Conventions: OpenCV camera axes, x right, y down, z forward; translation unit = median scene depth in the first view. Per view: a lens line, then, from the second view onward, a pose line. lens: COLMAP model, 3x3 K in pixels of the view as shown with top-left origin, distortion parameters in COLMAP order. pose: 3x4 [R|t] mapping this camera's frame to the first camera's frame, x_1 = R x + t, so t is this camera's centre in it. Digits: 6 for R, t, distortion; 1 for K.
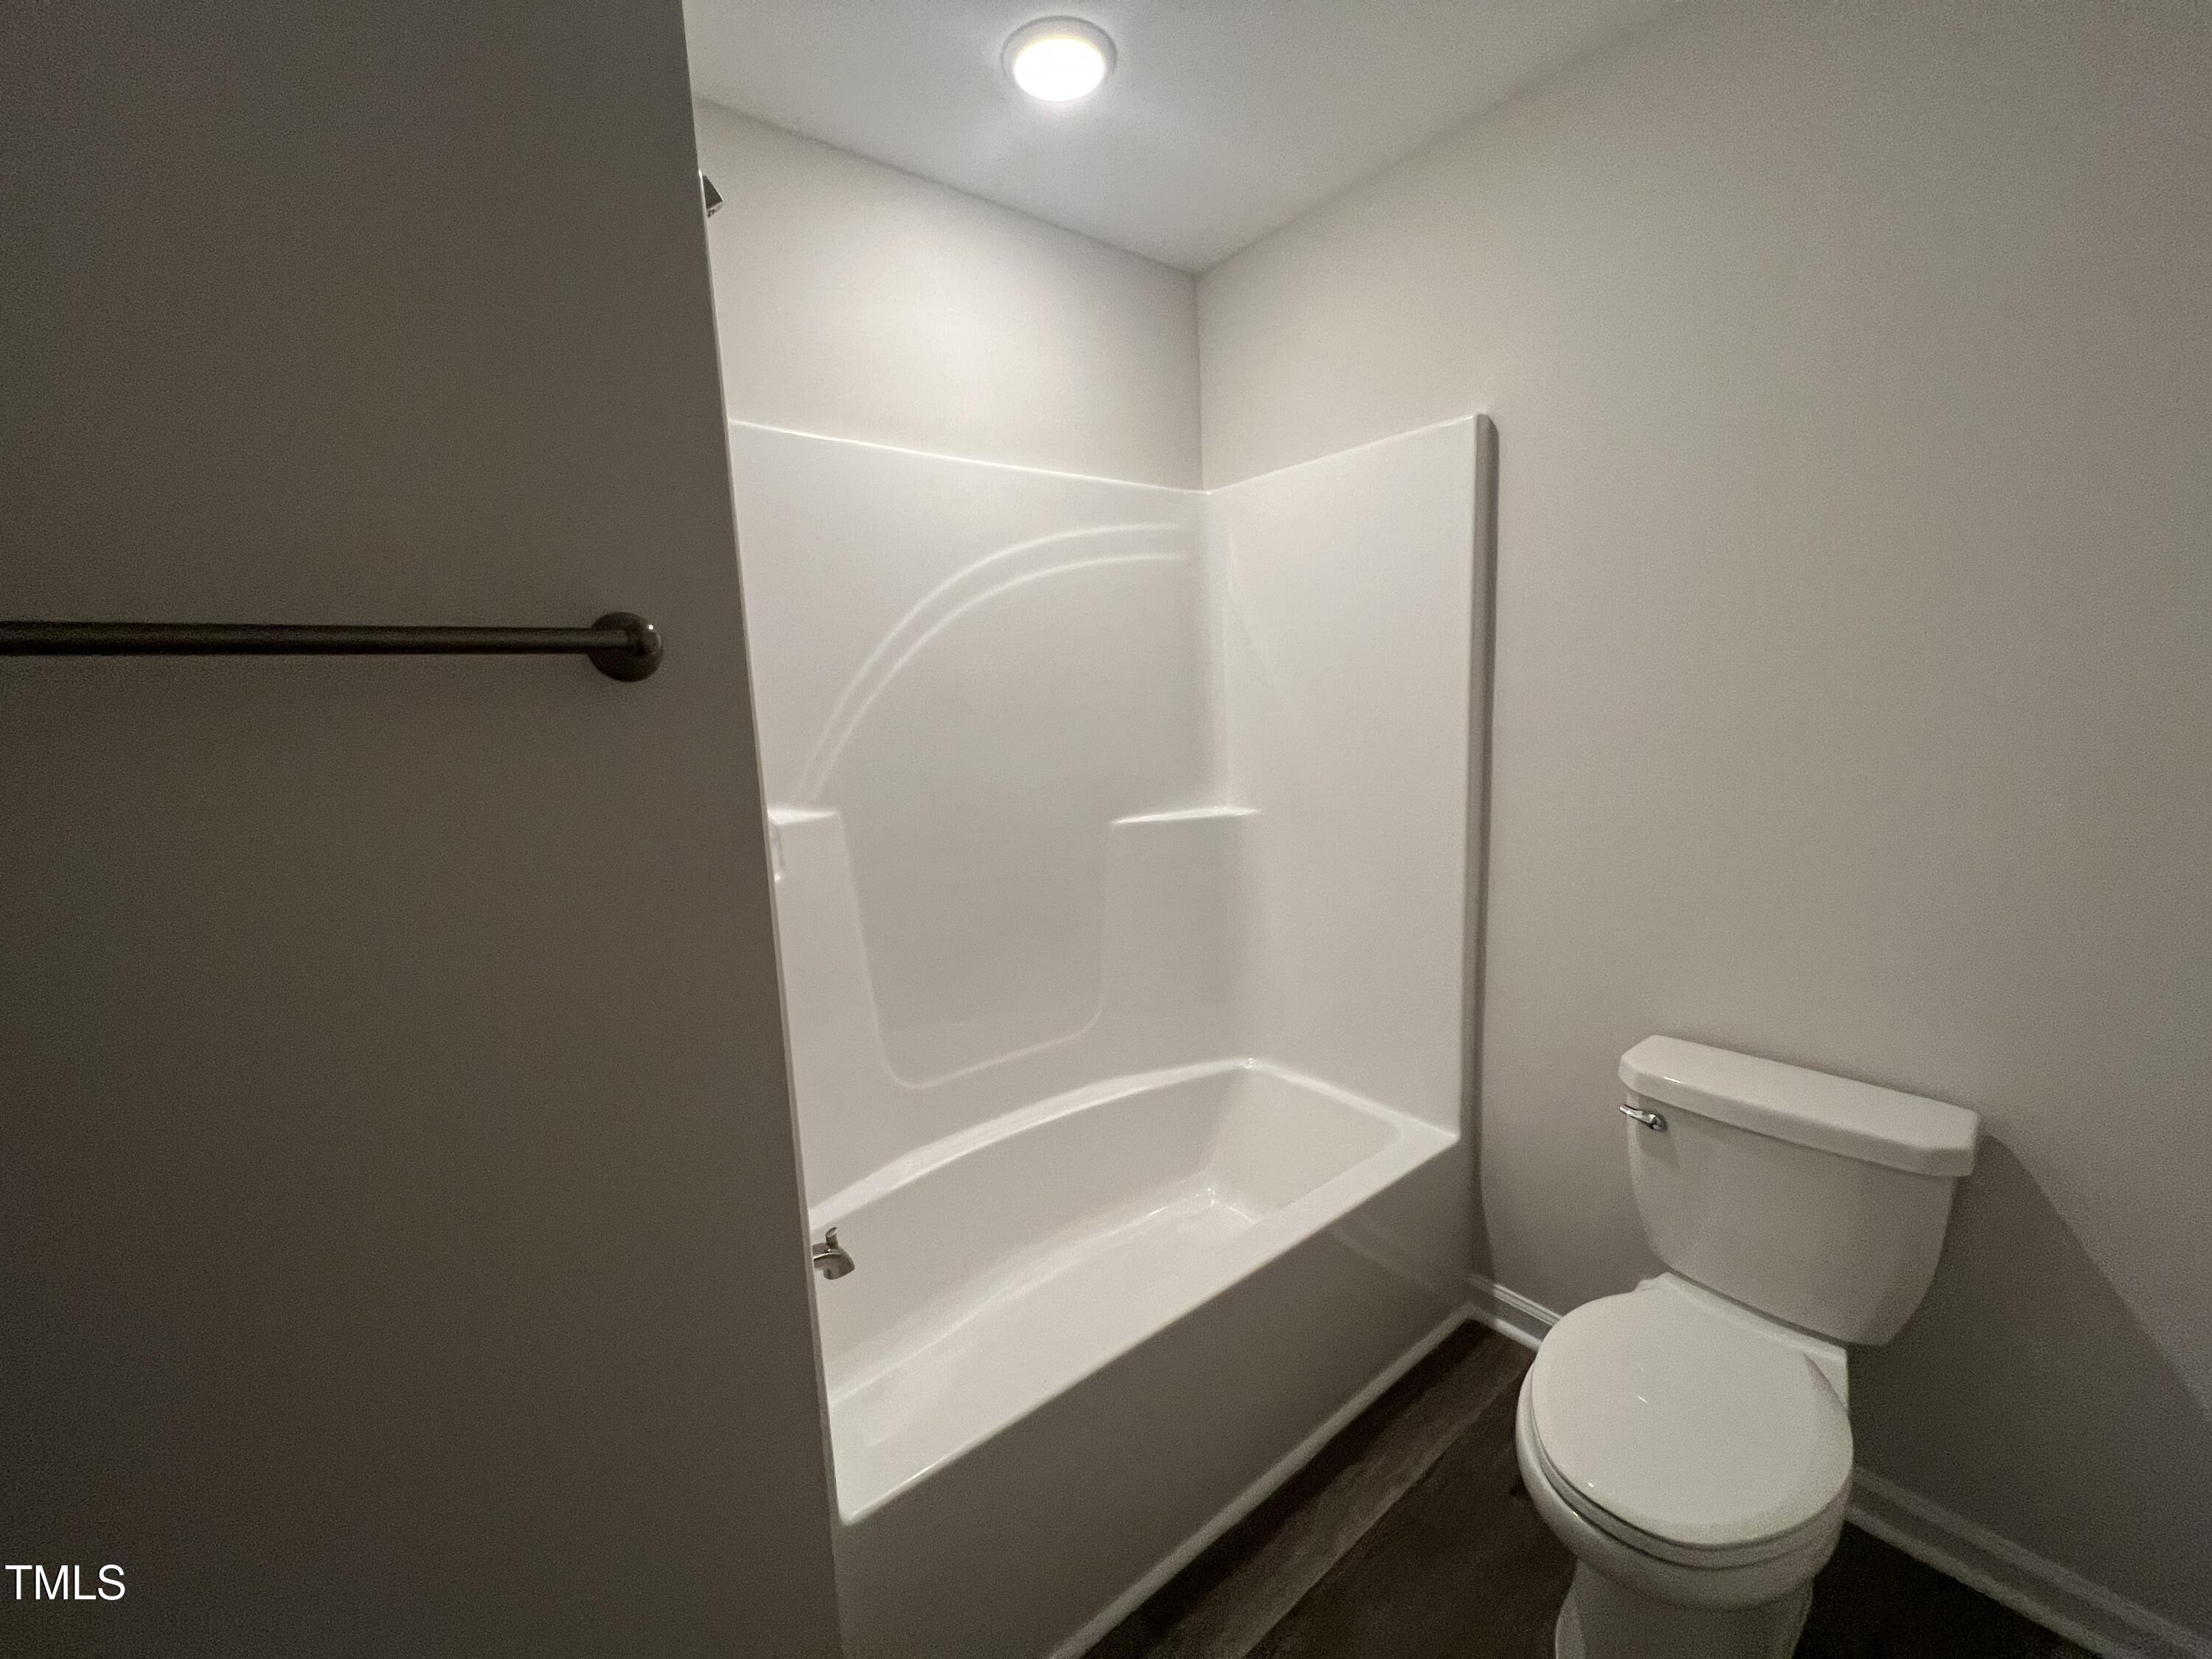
lens RADIAL K [[908.9, 0, 1106.0], [0, 908.9, 829.5], [0, 0, 1]] dist [0.033411, 0.000127]
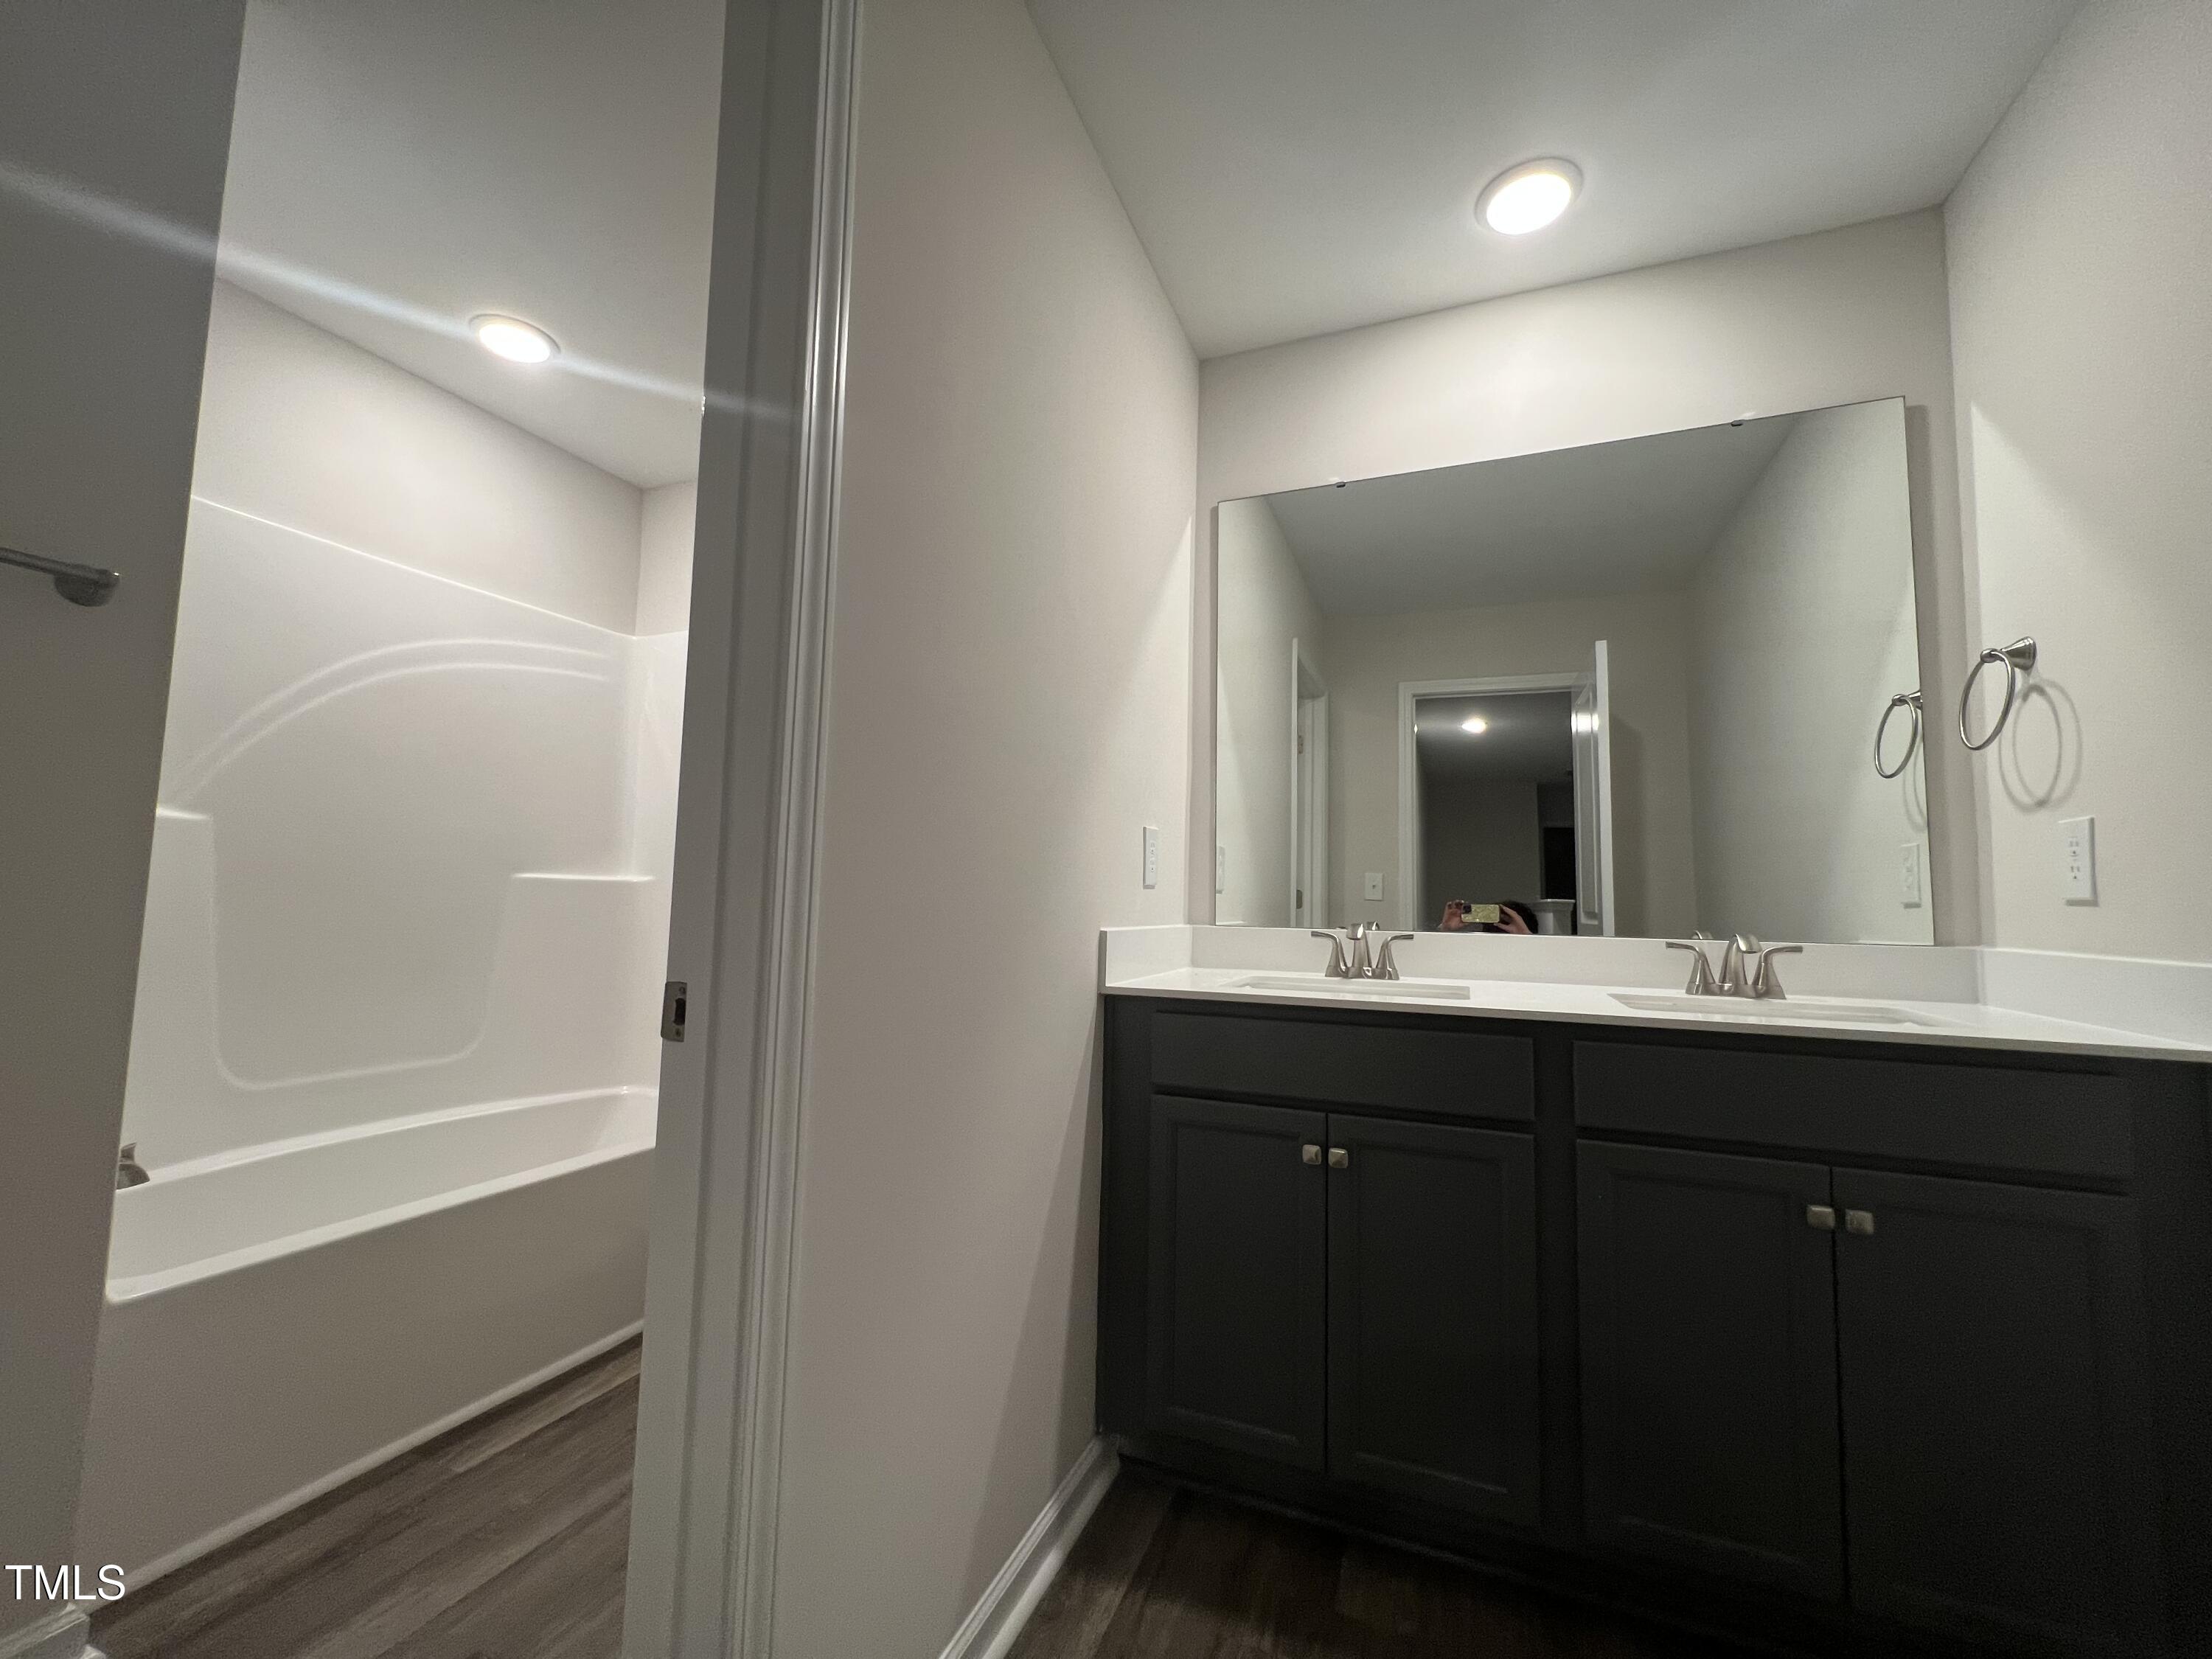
lens RADIAL K [[883.4, 0, 1106.0], [0, 883.4, 829.5], [0, 0, 1]] dist [-0.000944, 0.000533]
pose [[0.873644, 0.105924, 0.474897, 0.149122], [-0.005798, 0.978213, -0.207520, 0.197430], [-0.486532, 0.178545, 0.855224, -0.448600]]
